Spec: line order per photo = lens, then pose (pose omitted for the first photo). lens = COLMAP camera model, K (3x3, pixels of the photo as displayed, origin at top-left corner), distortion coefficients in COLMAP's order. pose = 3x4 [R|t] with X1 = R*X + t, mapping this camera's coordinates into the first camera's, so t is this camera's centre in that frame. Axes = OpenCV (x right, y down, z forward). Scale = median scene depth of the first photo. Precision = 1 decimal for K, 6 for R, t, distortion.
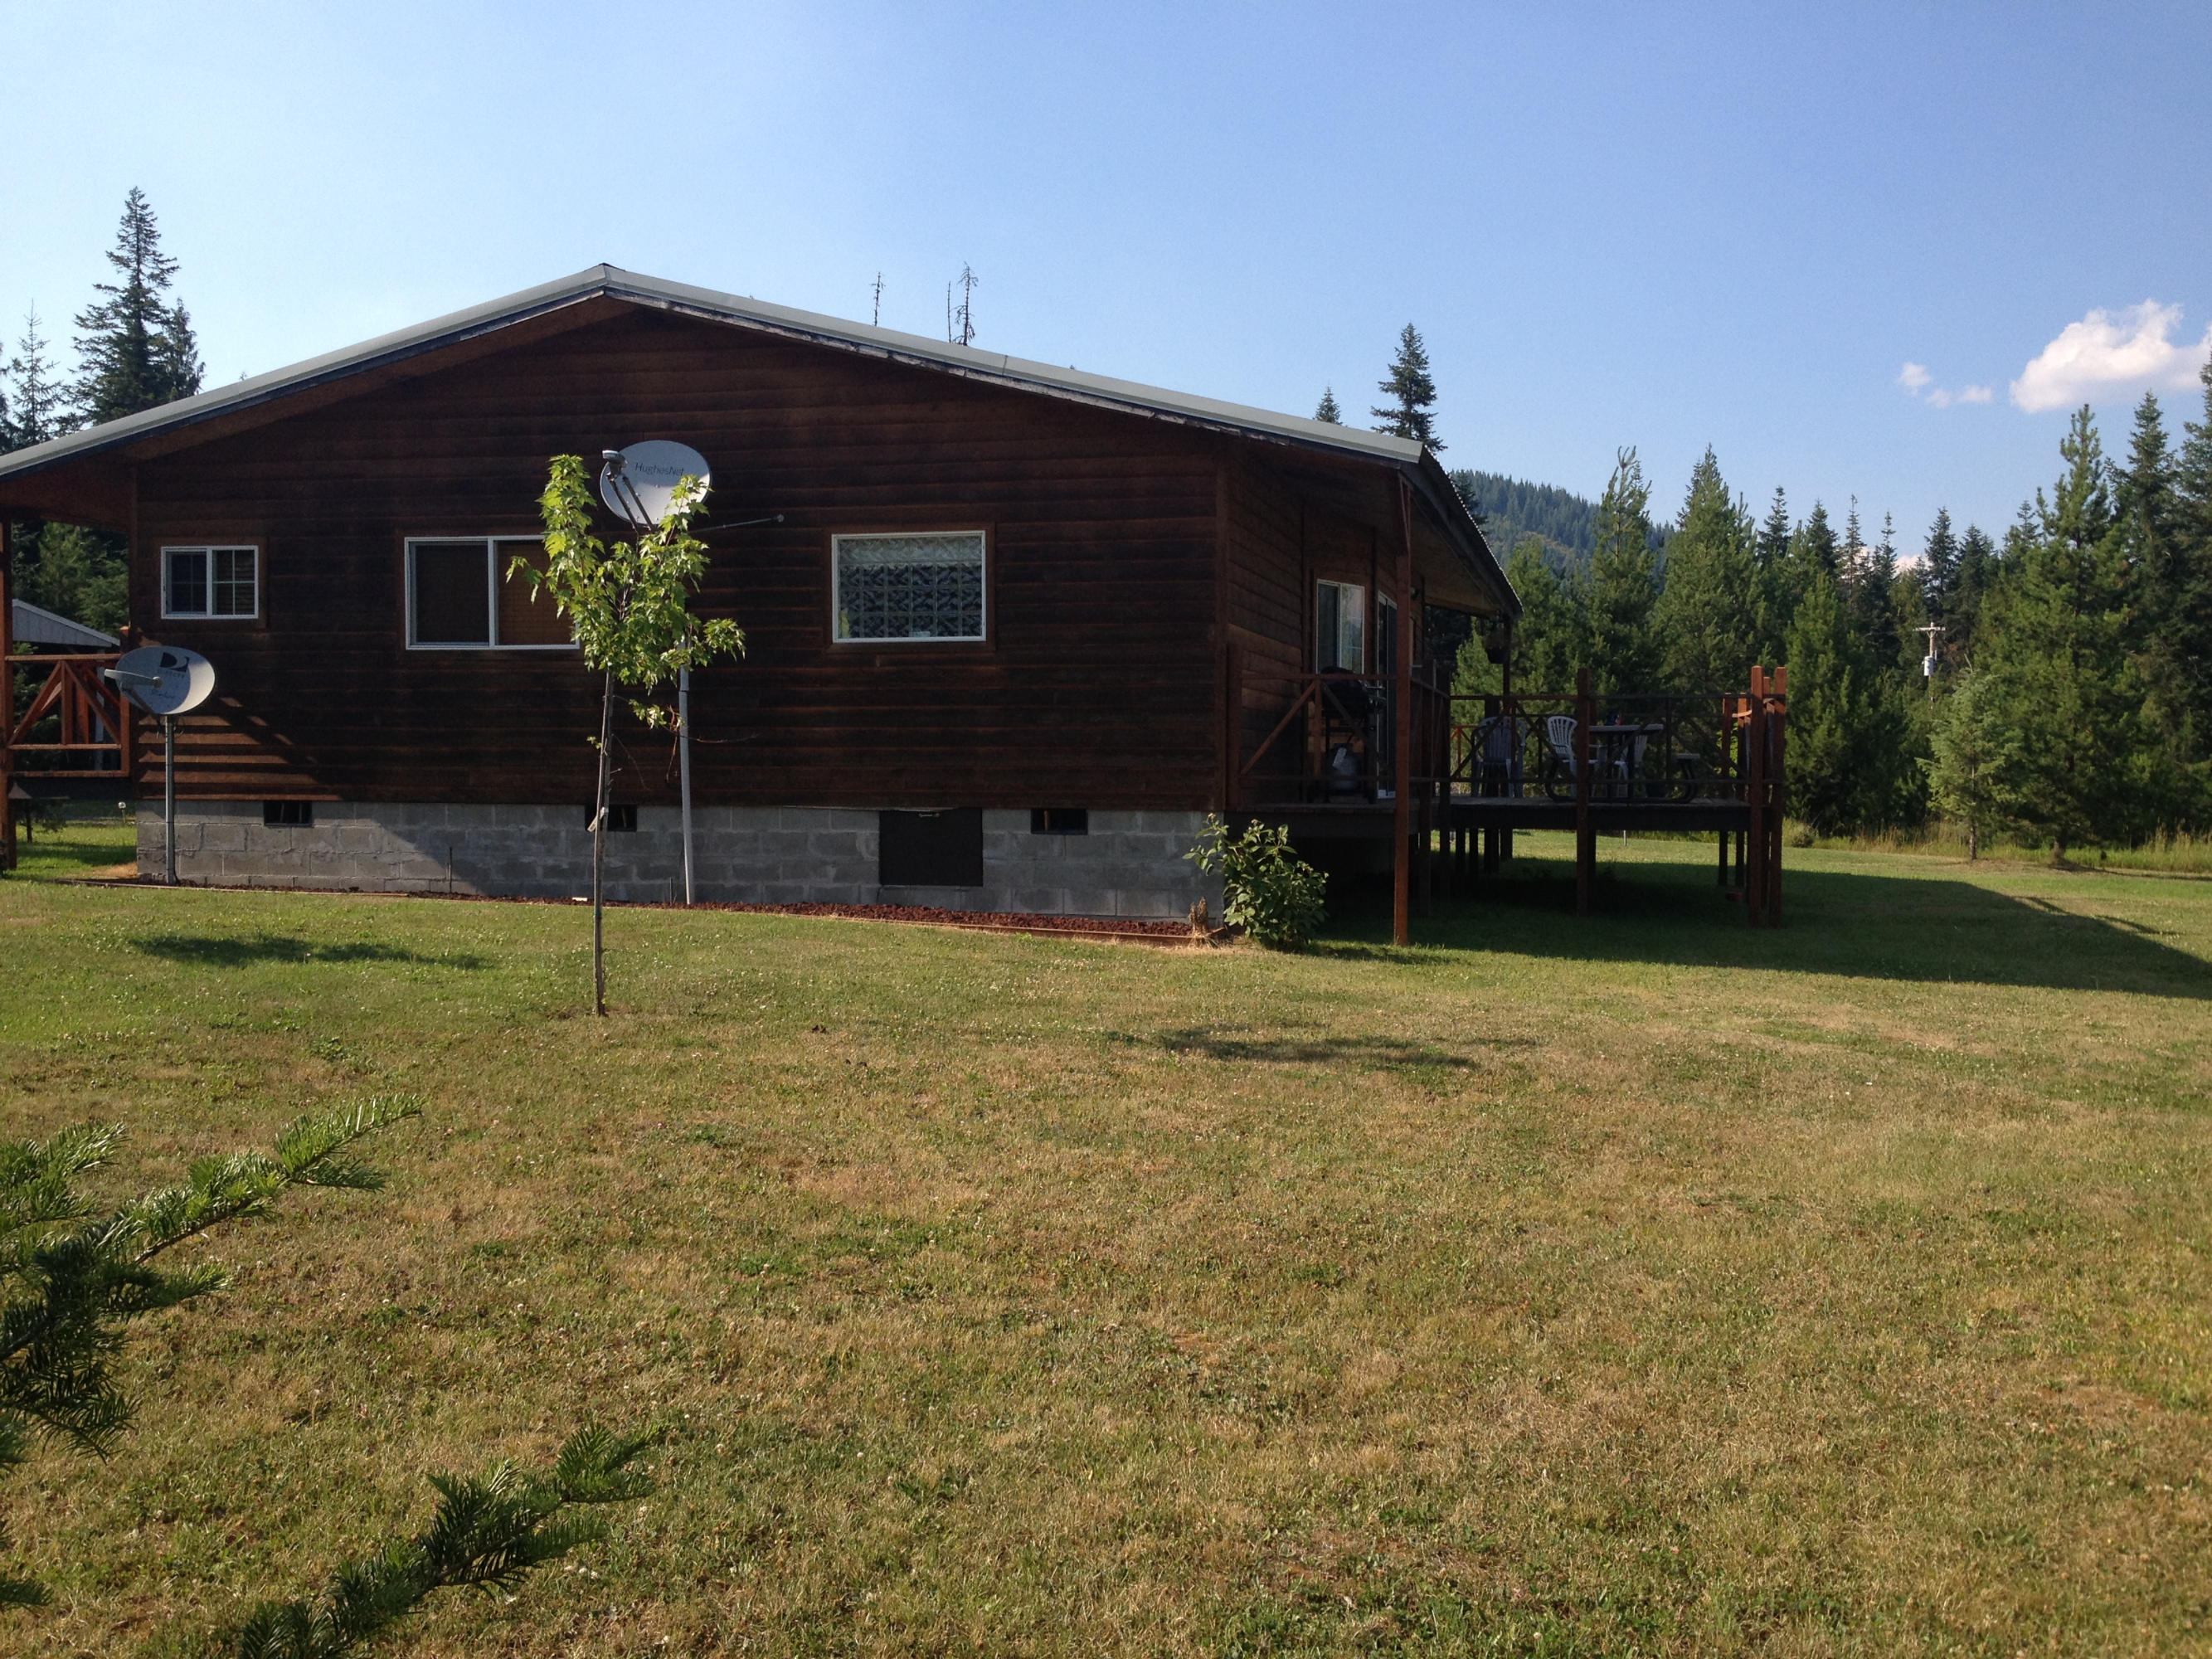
lens RADIAL K [[2107.7, 0, 1100.6], [0, 2107.7, 837.5], [0, 0, 1]] dist [0.068559, 0.000000]
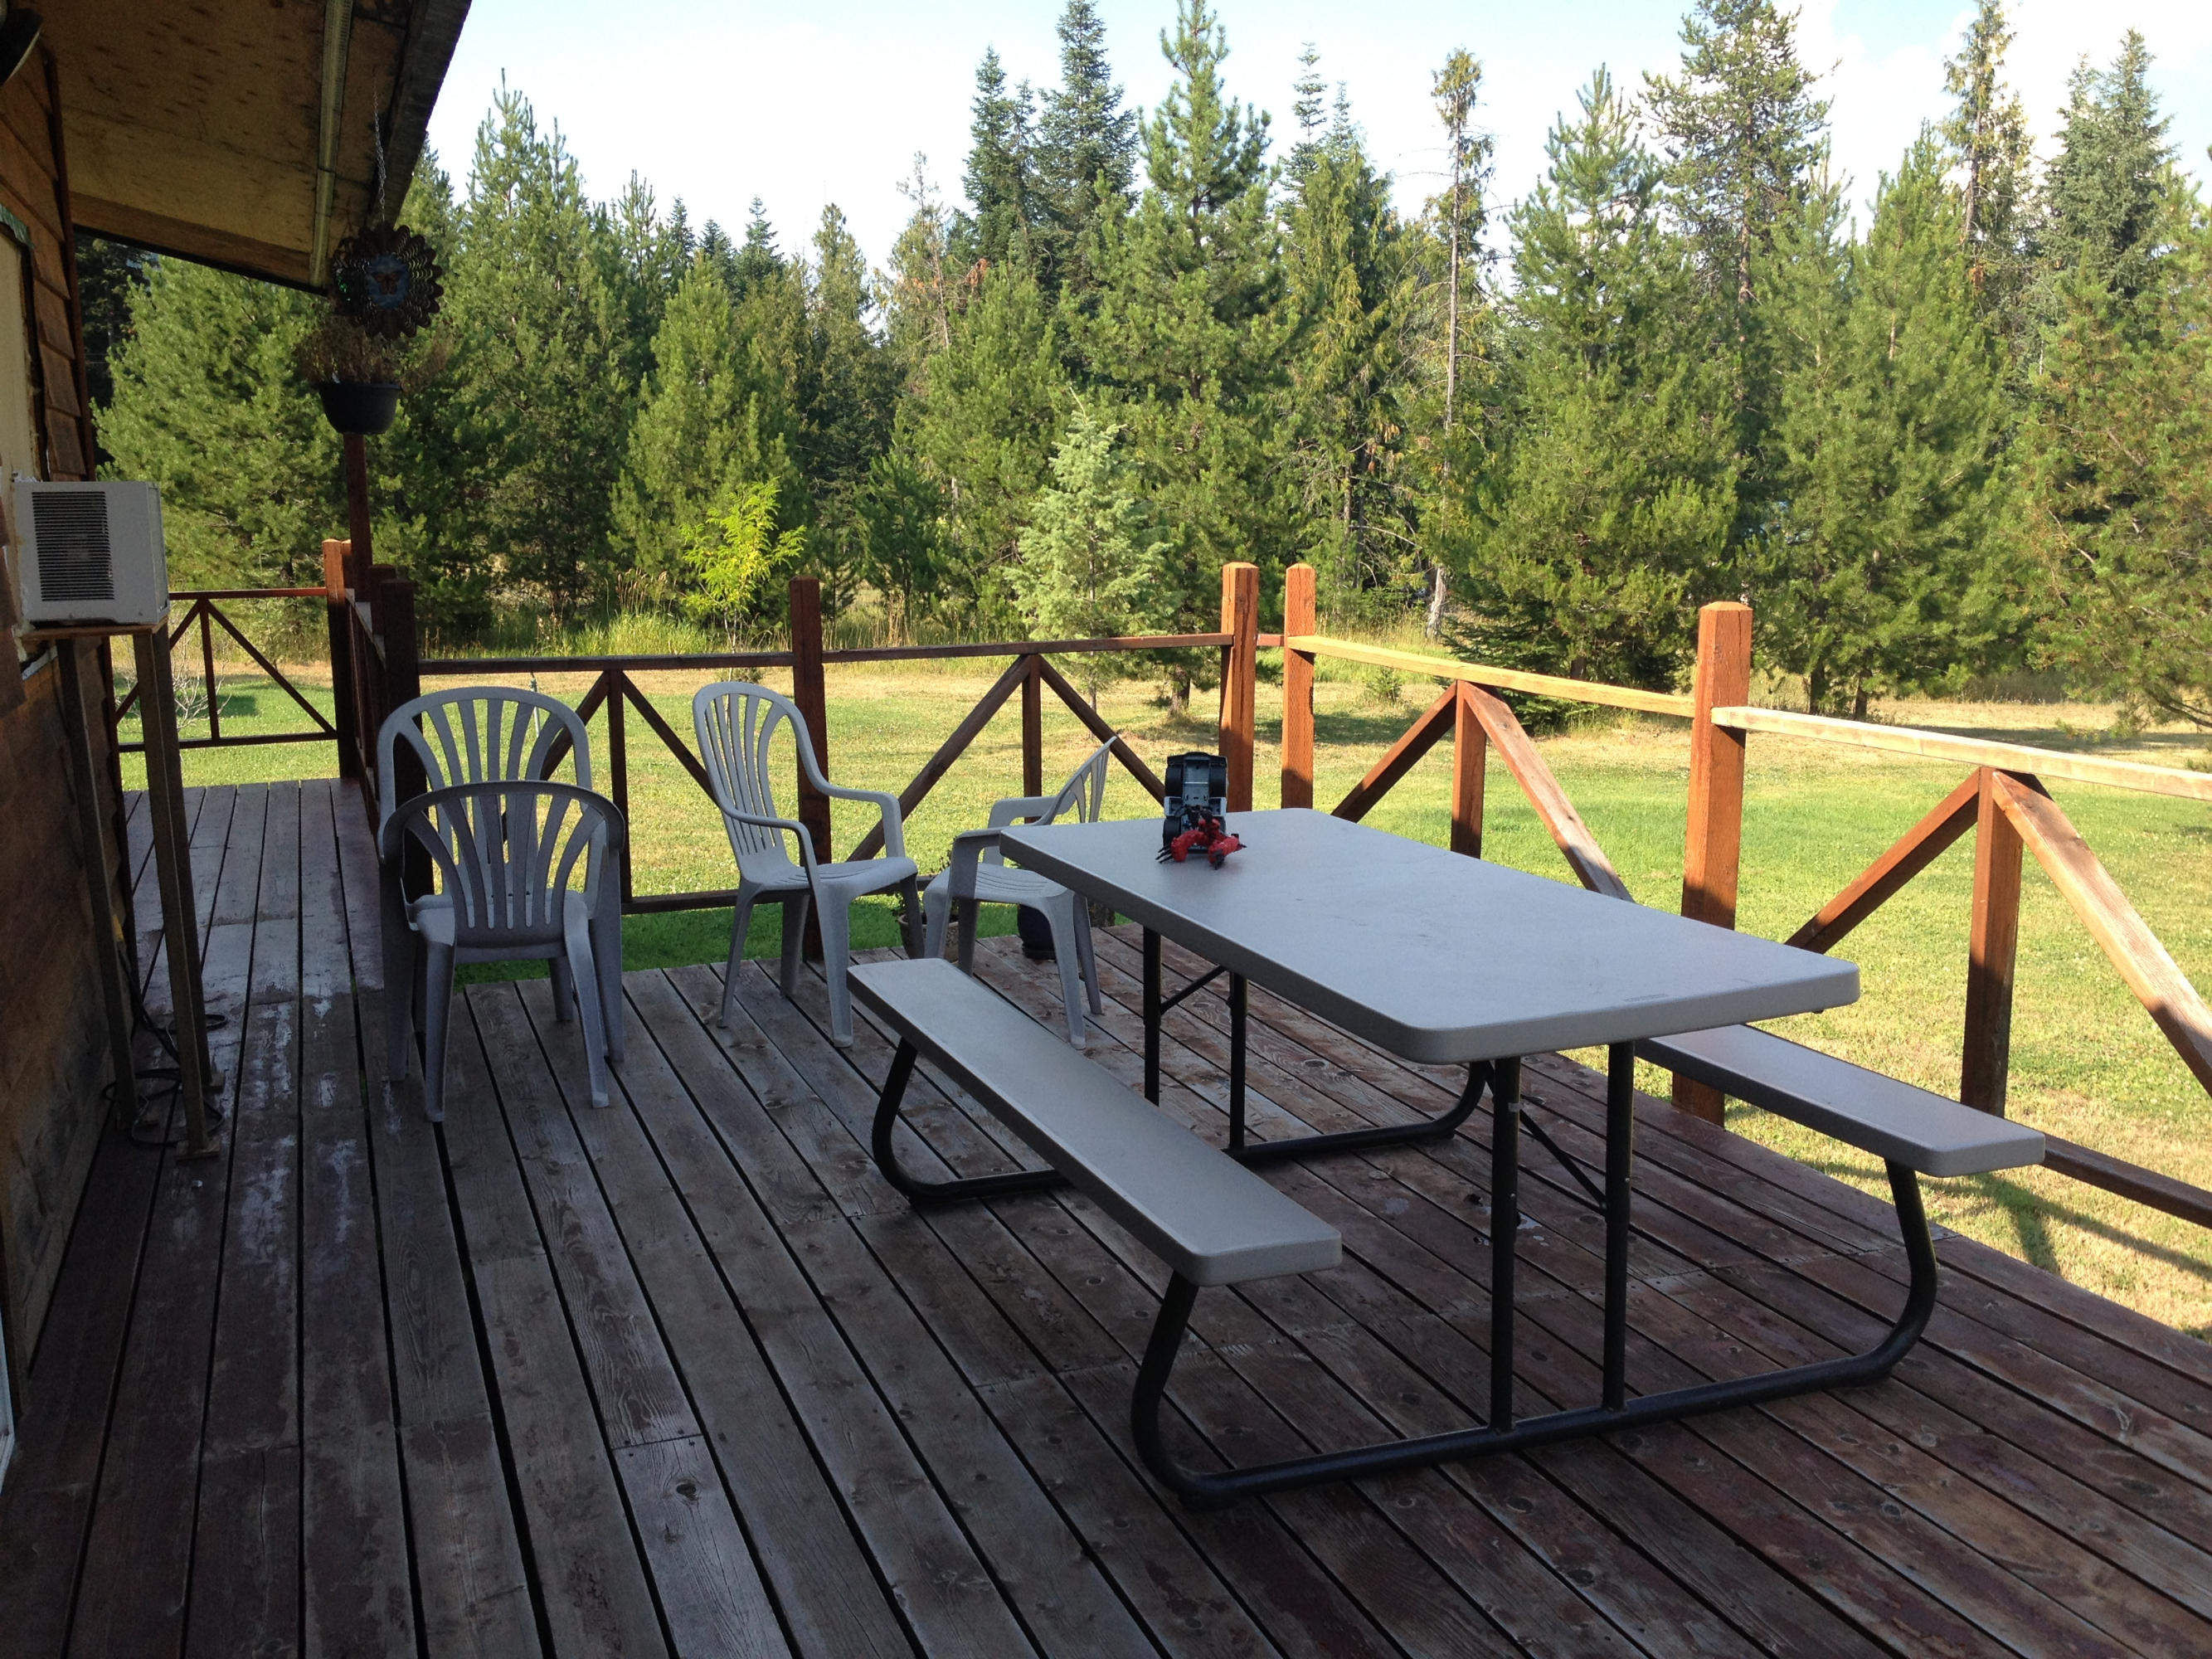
lens RADIAL K [[2107.7, 0, 1096.1], [0, 2107.7, 838.8], [0, 0, 1]] dist [0.068559, 0.000000]
pose [[0.826466, -0.109197, 0.552296, 0.054379], [0.032383, 0.988606, 0.147002, -0.036131], [-0.562055, -0.103607, 0.820585, 0.372444]]
